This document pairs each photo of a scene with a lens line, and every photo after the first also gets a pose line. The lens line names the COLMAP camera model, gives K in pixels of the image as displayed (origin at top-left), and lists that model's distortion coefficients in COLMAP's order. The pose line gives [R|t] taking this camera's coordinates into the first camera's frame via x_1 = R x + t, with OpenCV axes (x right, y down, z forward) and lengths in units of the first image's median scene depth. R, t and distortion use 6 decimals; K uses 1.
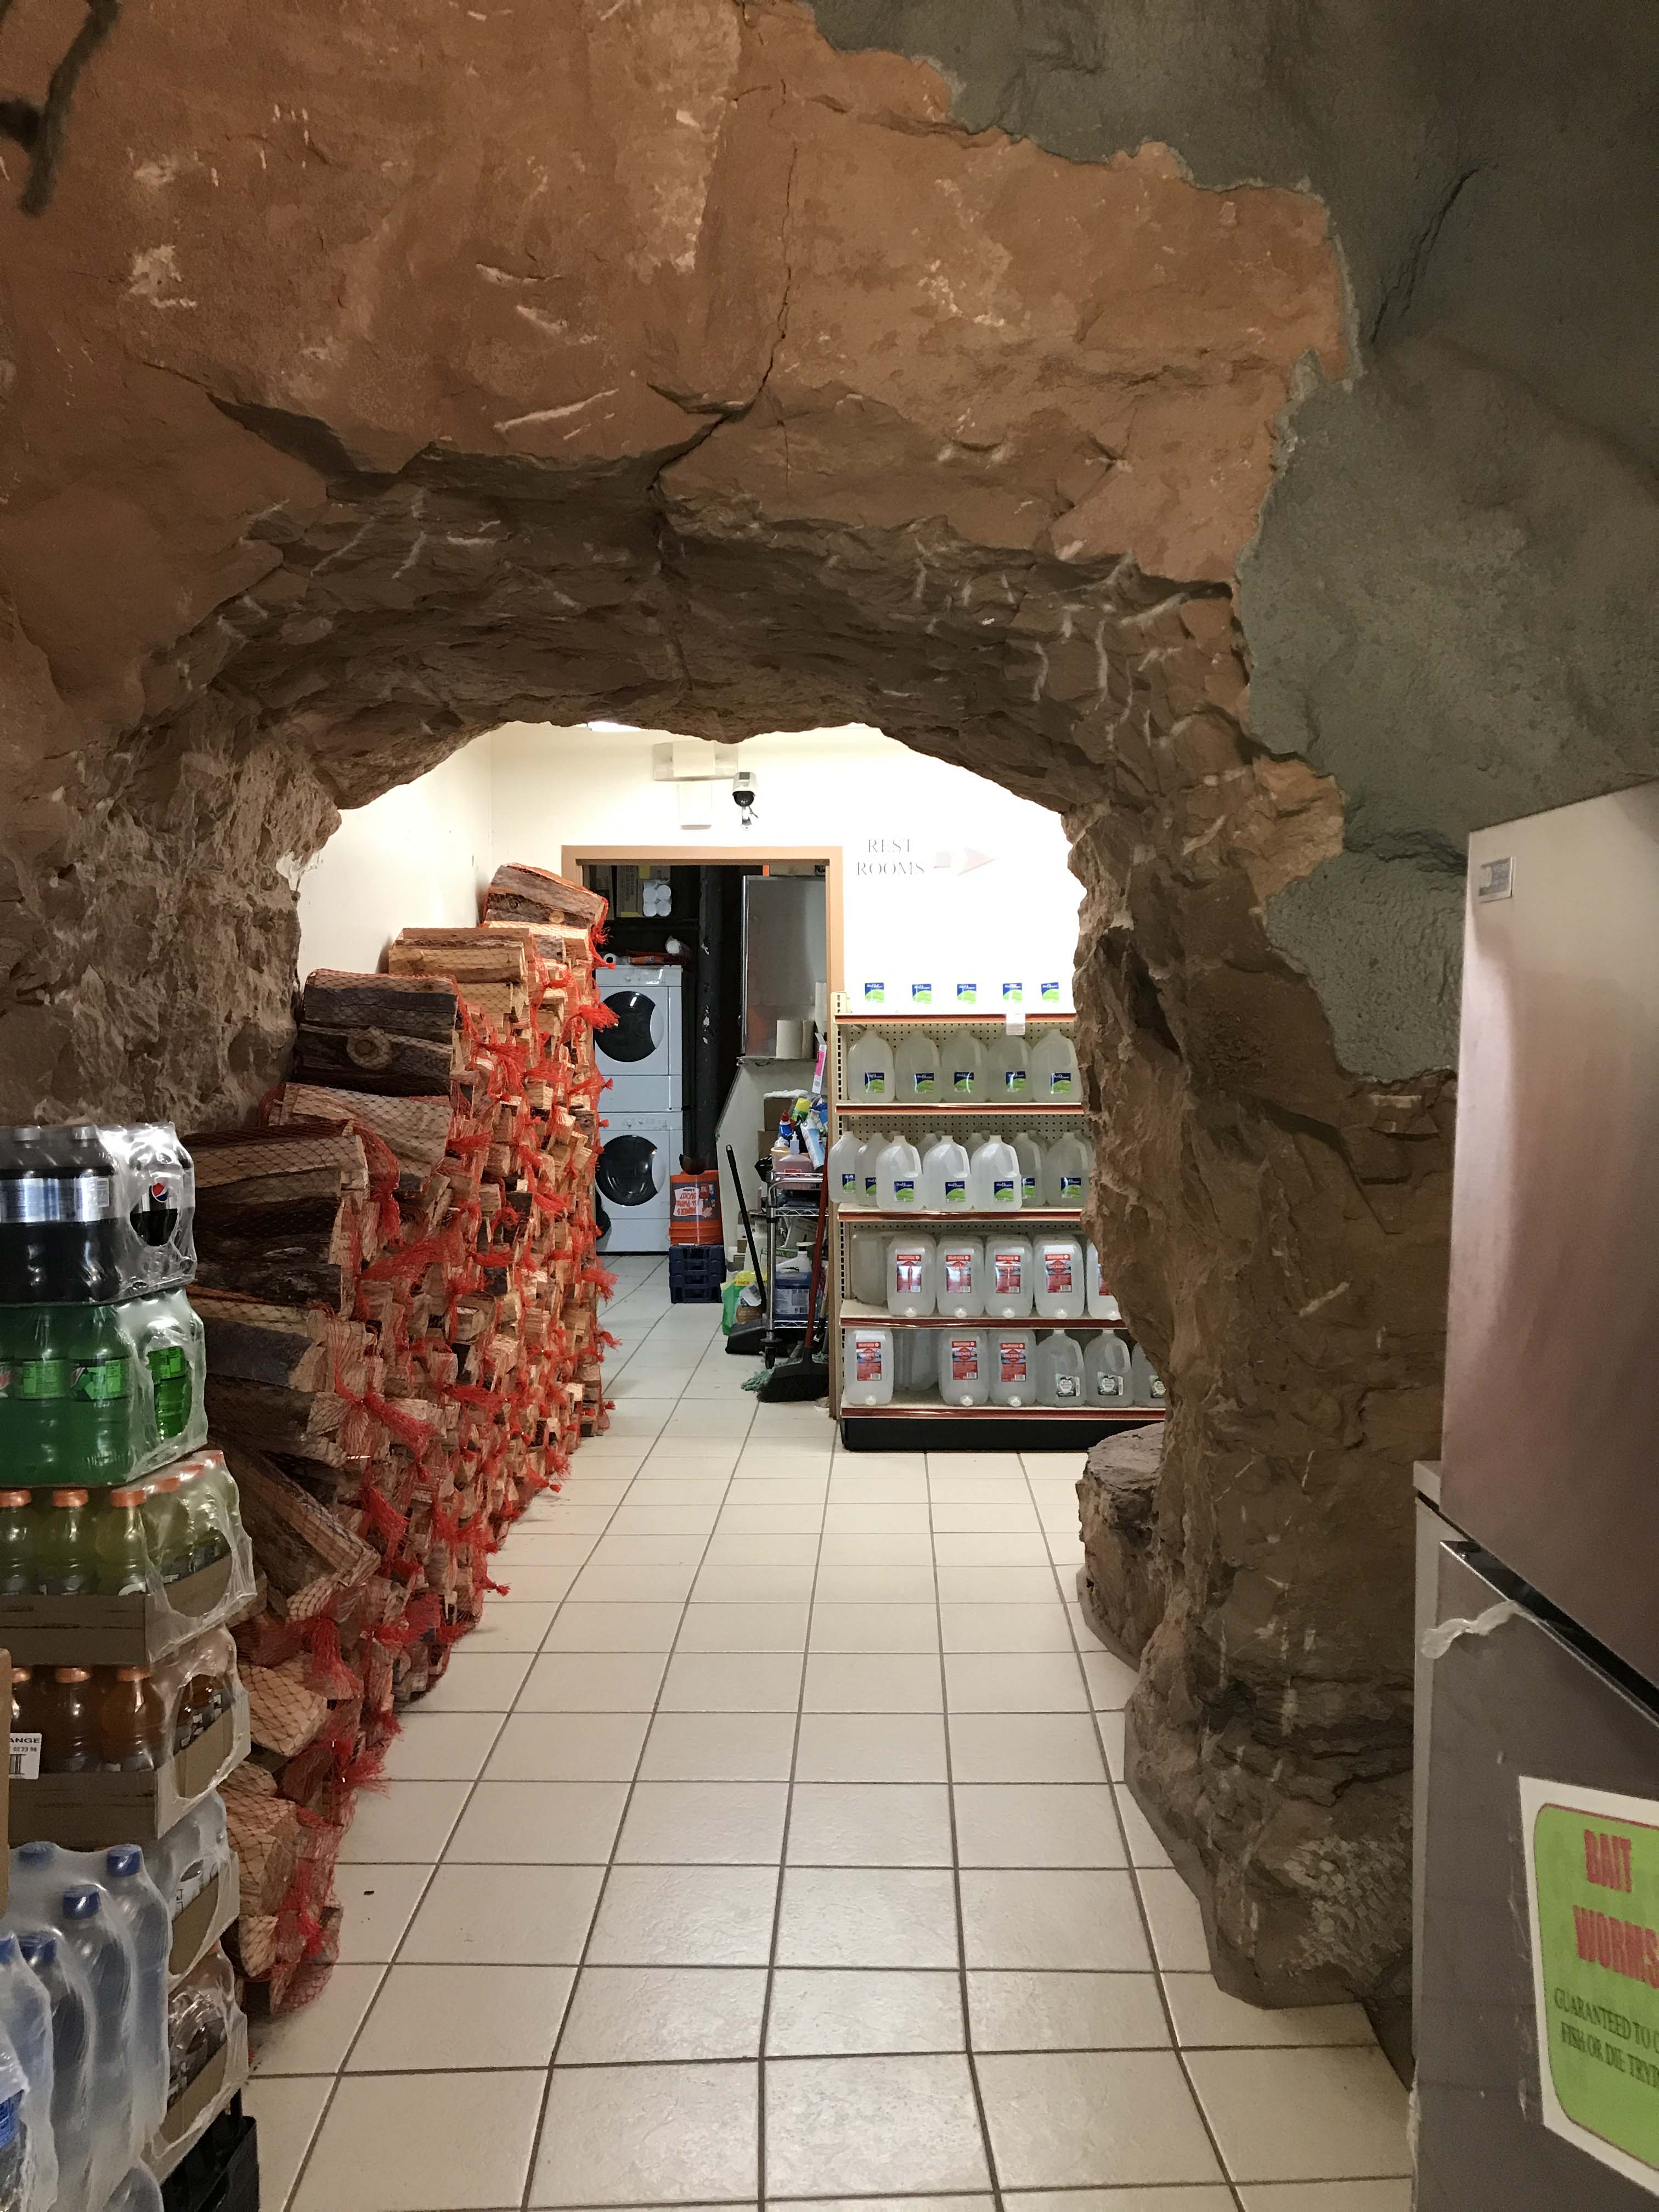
lens RADIAL K [[1839.6, 0, 830.5], [0, 1839.6, 1106.1], [0, 0, 1]] dist [0.090563, -0.061572]
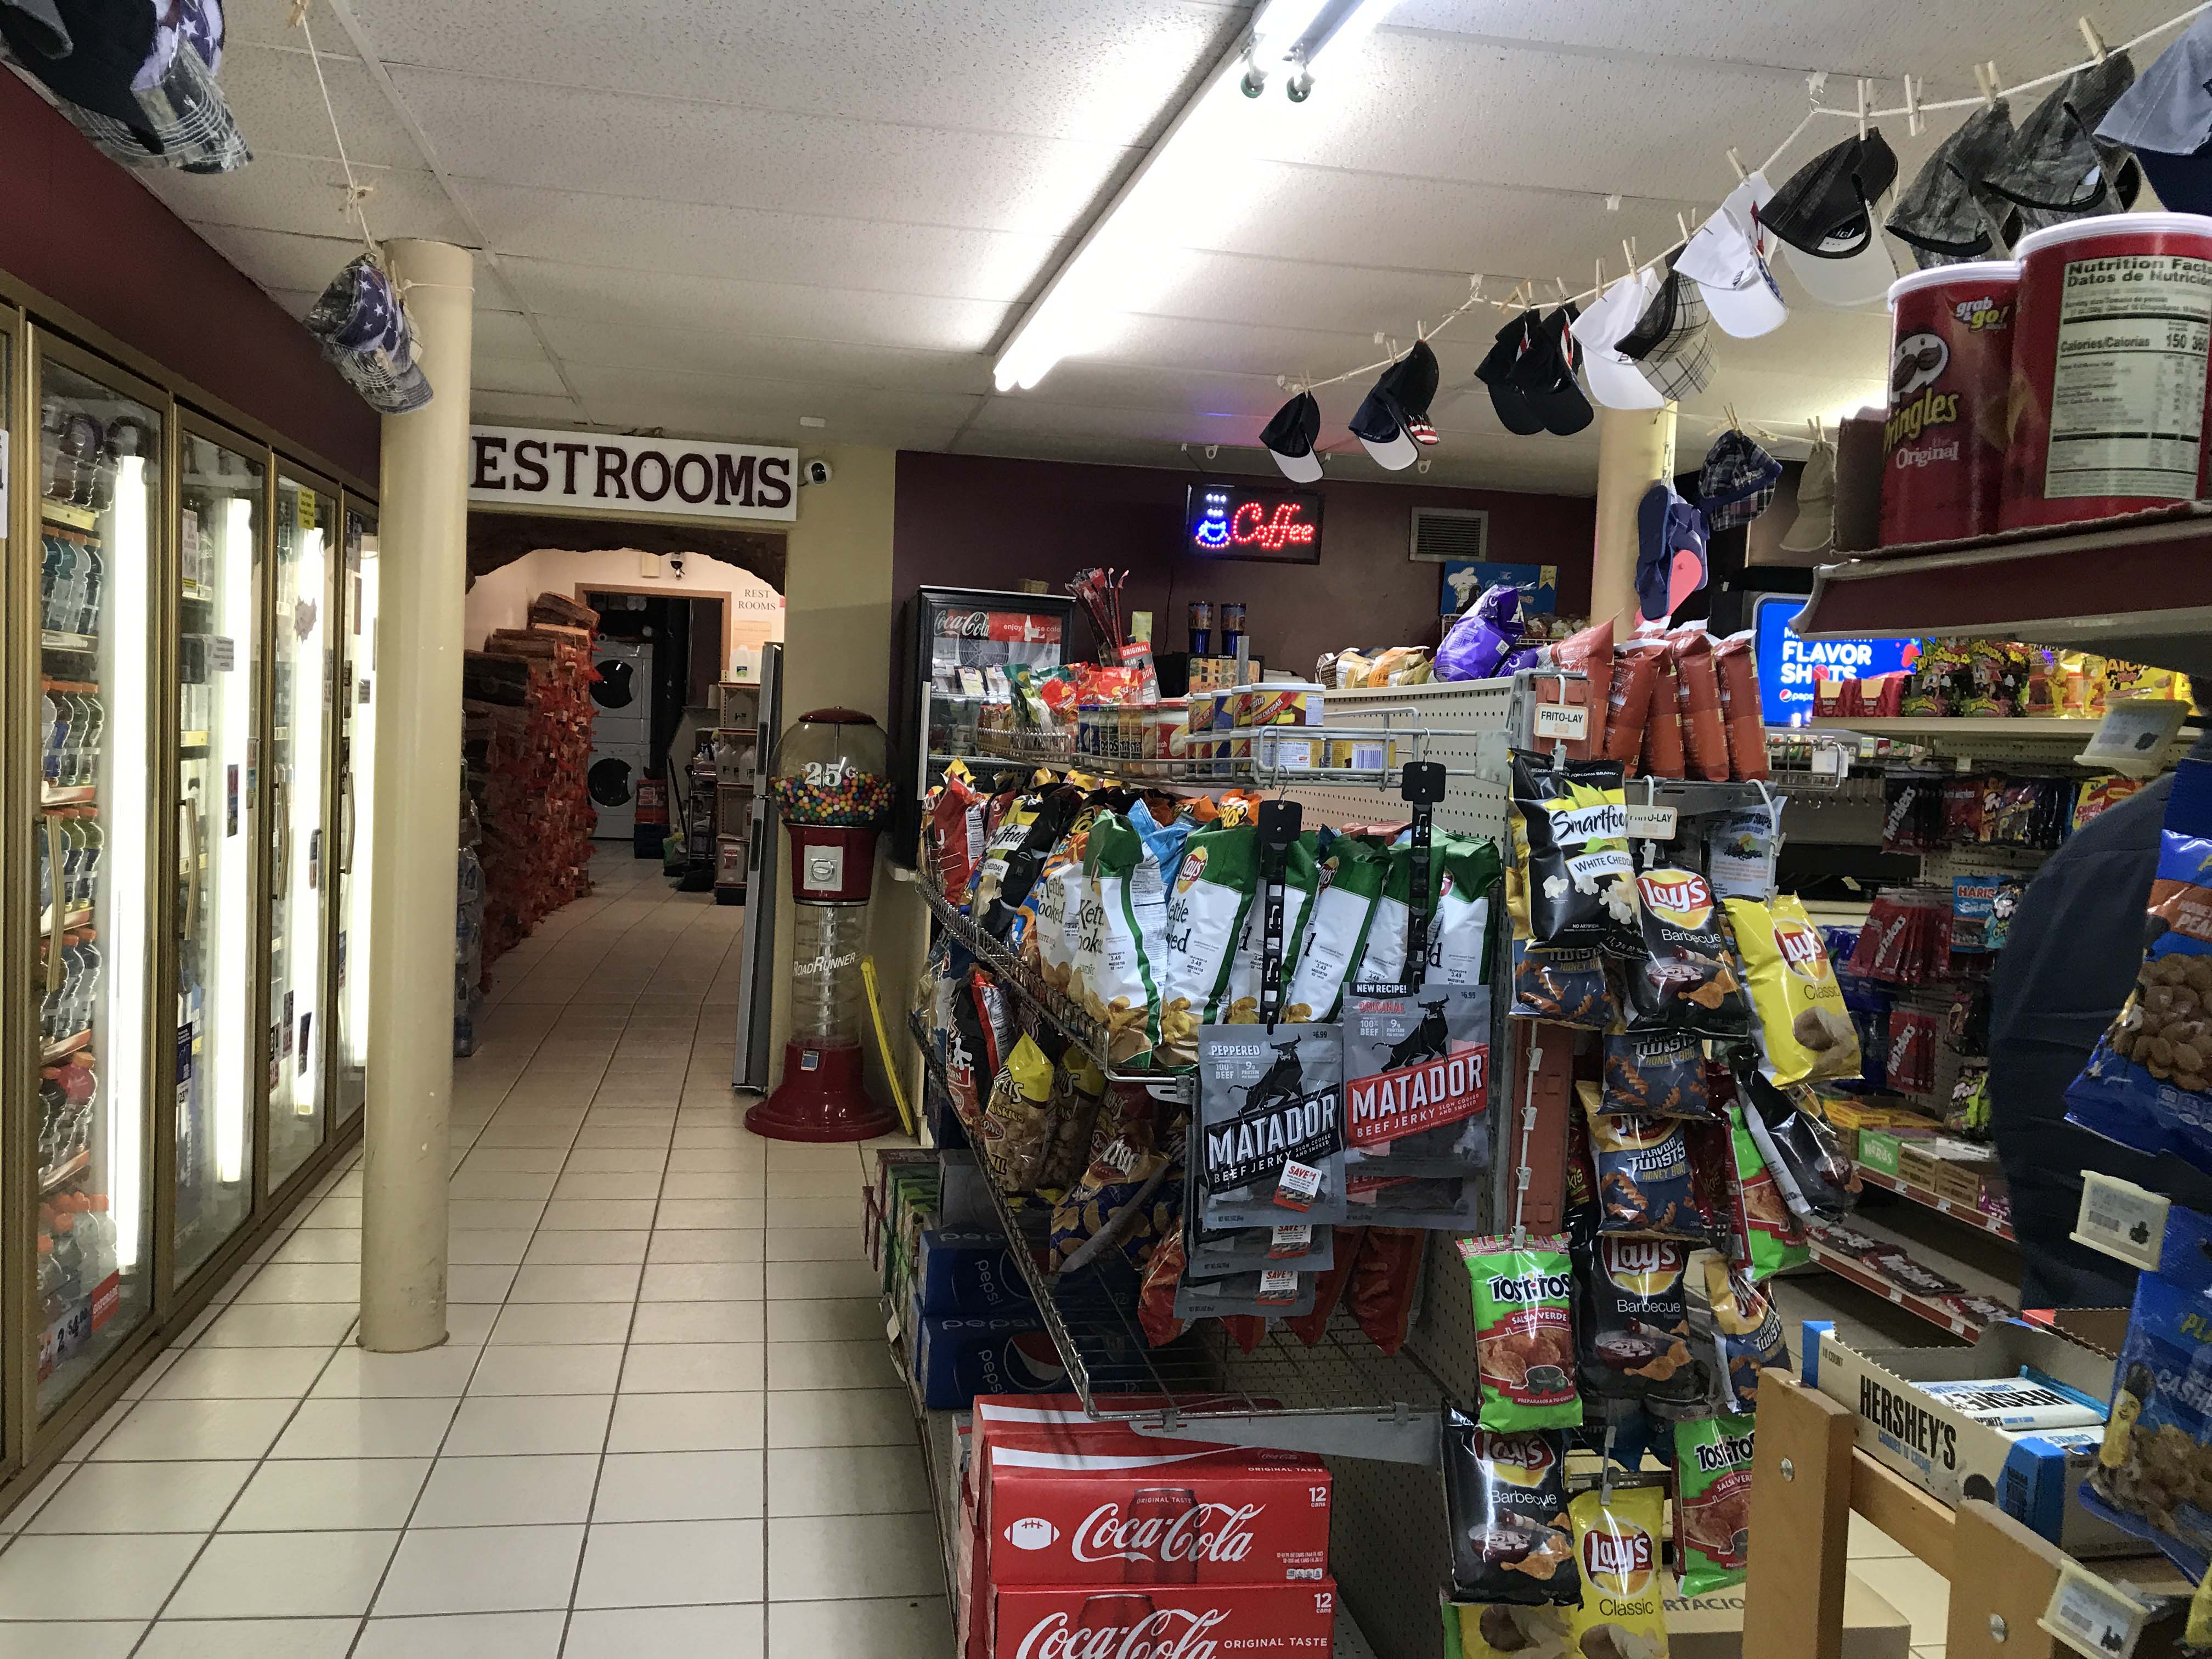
lens RADIAL K [[1839.6, 0, 1099.8], [0, 1839.6, 827.5], [0, 0, 1]] dist [0.090563, -0.061572]
pose [[0.988927, 0.037250, 0.143650, 0.116019], [-0.040636, 0.998959, 0.020707, 0.043796], [-0.142729, -0.026315, 0.989412, -0.919143]]
